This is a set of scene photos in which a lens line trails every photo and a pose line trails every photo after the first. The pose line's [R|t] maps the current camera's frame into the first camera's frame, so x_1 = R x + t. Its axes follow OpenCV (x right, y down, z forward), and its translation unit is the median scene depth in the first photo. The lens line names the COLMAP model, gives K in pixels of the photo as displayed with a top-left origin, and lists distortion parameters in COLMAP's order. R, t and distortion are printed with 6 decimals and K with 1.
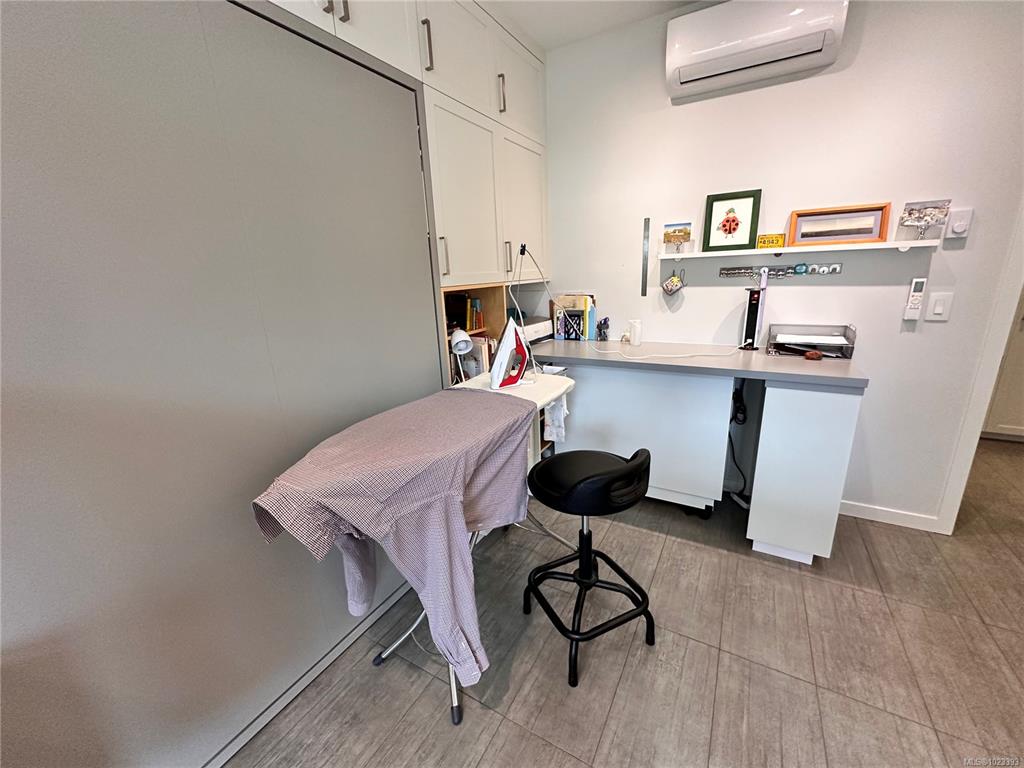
lens RADIAL K [[408.3, 0, 511.9], [0, 408.3, 386.9], [0, 0, 1]] dist [-0.003660, 0.000460]
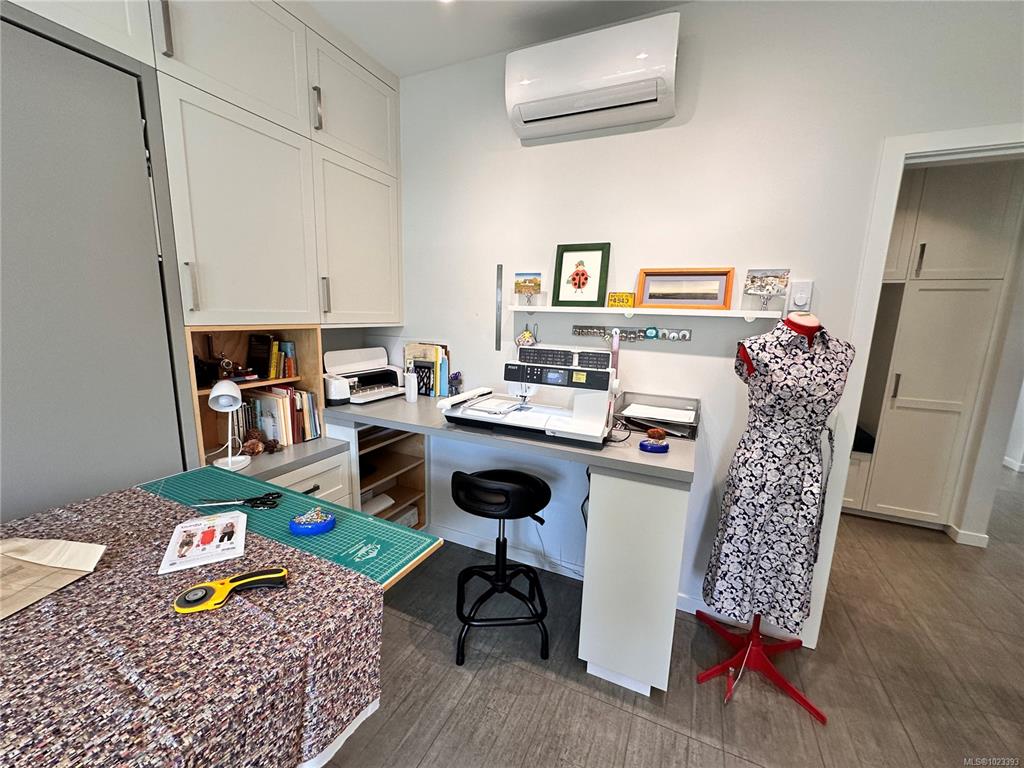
lens RADIAL K [[408.3, 0, 513.4], [0, 408.3, 385.9], [0, 0, 1]] dist [-0.003660, 0.000460]
pose [[0.993072, 0.053367, 0.104686, 0.329495], [-0.042702, 0.993908, -0.101601, -0.072703], [-0.109470, 0.096426, 0.989302, 0.167072]]
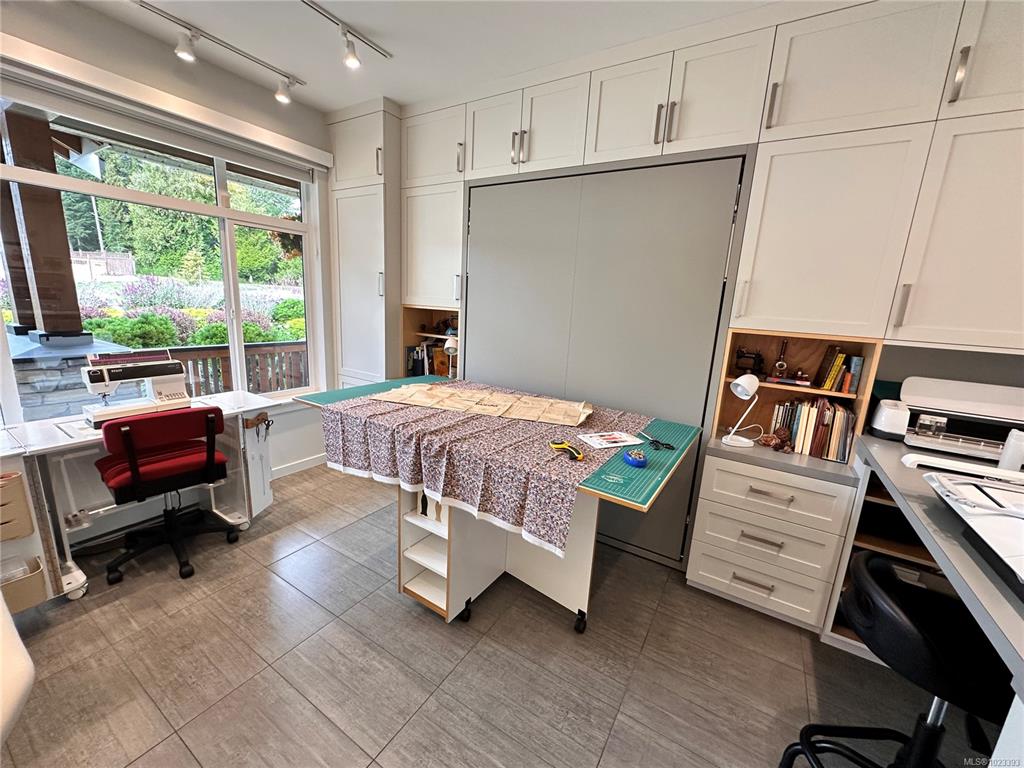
lens RADIAL K [[408.3, 0, 512.5], [0, 408.3, 384.6], [0, 0, 1]] dist [-0.003660, 0.000460]
pose [[-0.035374, 0.239390, -0.970279, 0.806280], [-0.324167, 0.915642, 0.237728, -0.161141], [0.945338, 0.322942, 0.045212, 0.428364]]
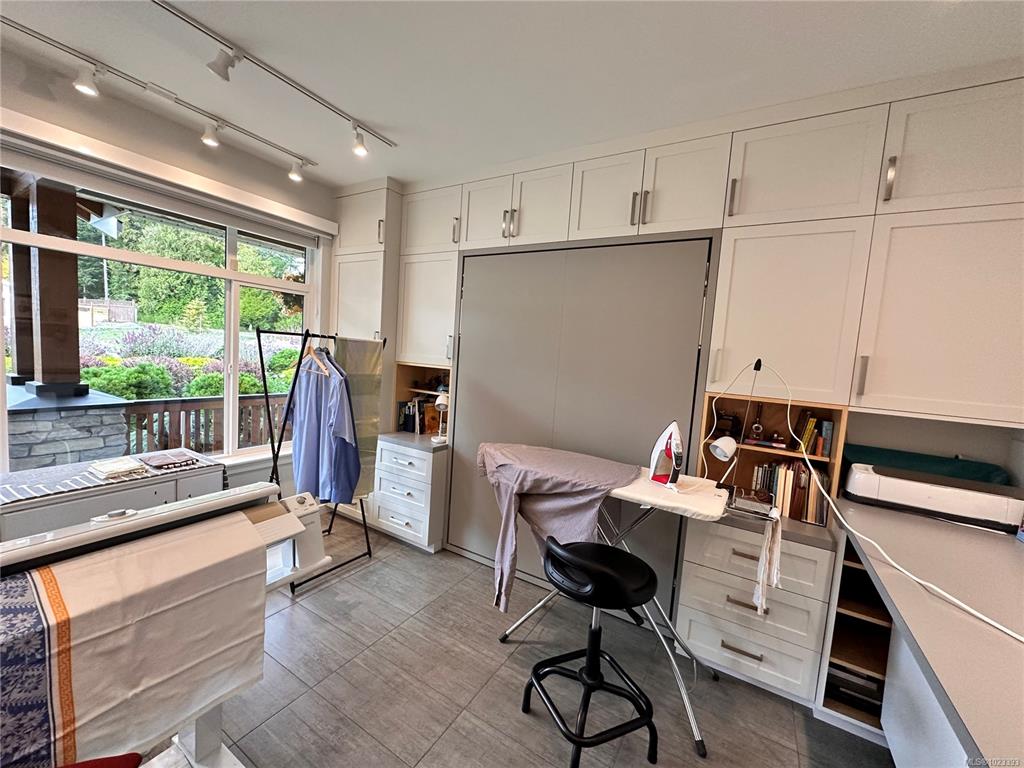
lens RADIAL K [[408.3, 0, 512.9], [0, 408.3, 384.0], [0, 0, 1]] dist [-0.003660, 0.000460]
pose [[-0.023756, 0.116970, -0.992851, 0.836450], [-0.338082, 0.933679, 0.118088, -0.195808], [0.940817, 0.338471, 0.017365, 0.437383]]
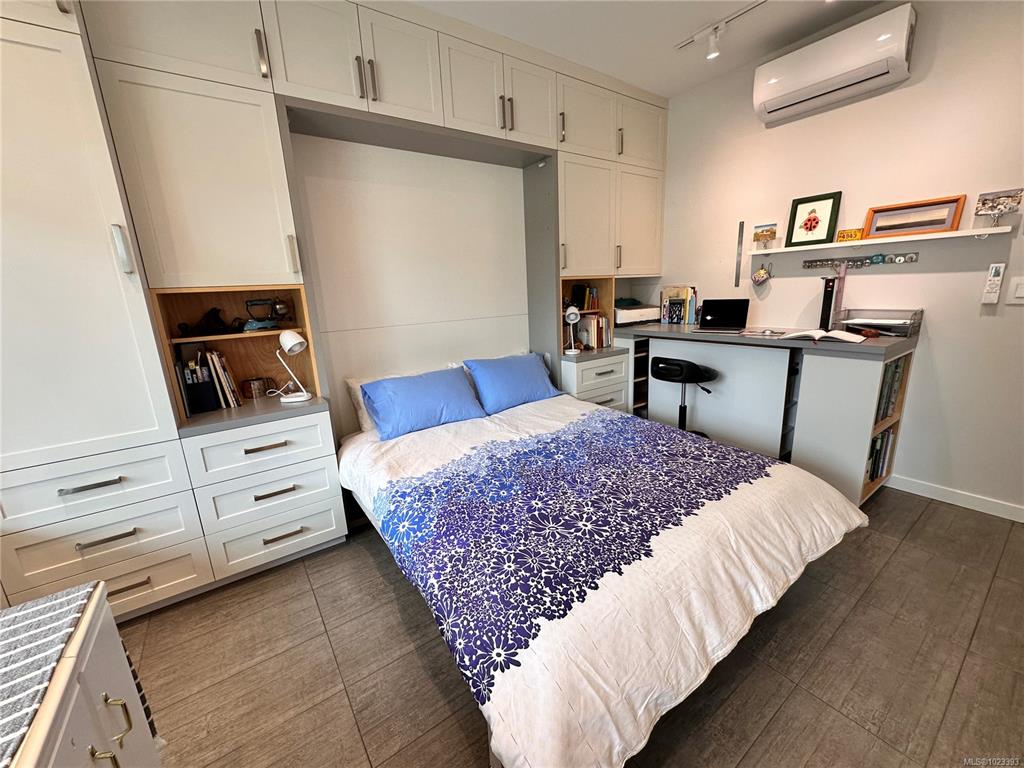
lens RADIAL K [[408.3, 0, 510.9], [0, 408.3, 385.7], [0, 0, 1]] dist [-0.003660, 0.000460]
pose [[0.907923, 0.097894, -0.407544, 0.292038], [-0.108010, 0.994148, -0.001826, 0.167481], [0.404981, 0.045677, 0.913184, -0.411675]]
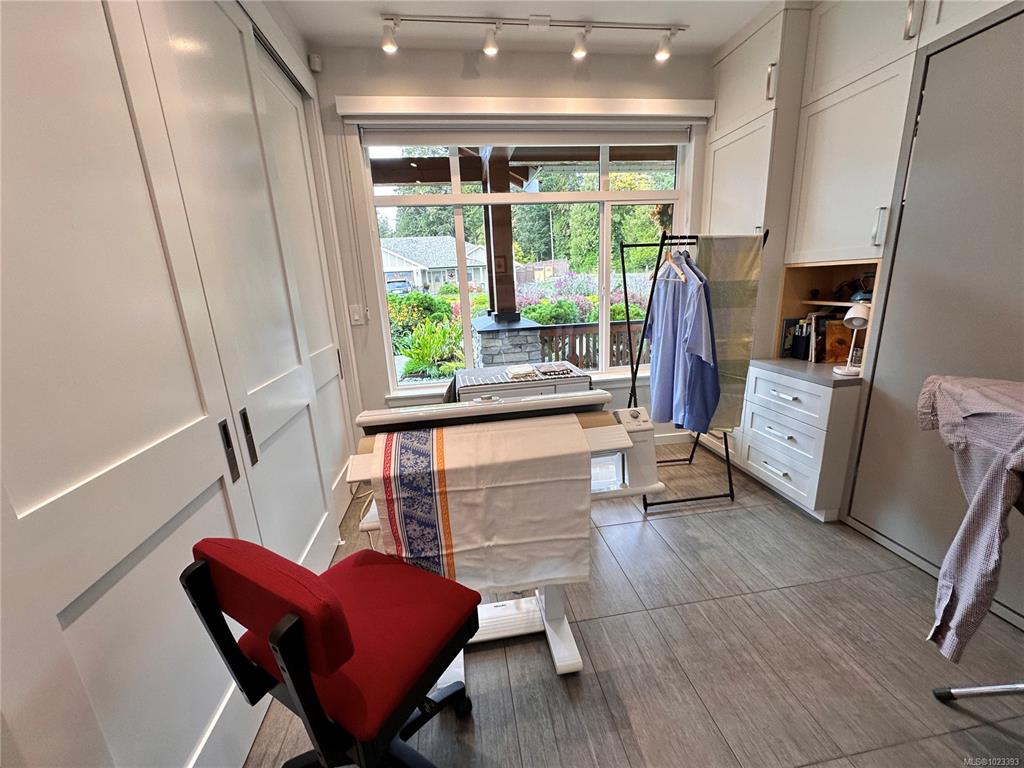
lens RADIAL K [[408.3, 0, 510.4], [0, 408.3, 384.9], [0, 0, 1]] dist [-0.003660, 0.000460]
pose [[-0.783484, 0.225805, -0.578934, 0.664362], [-0.093295, 0.878341, 0.468842, -0.113961], [0.614368, 0.421342, -0.667100, 0.457147]]
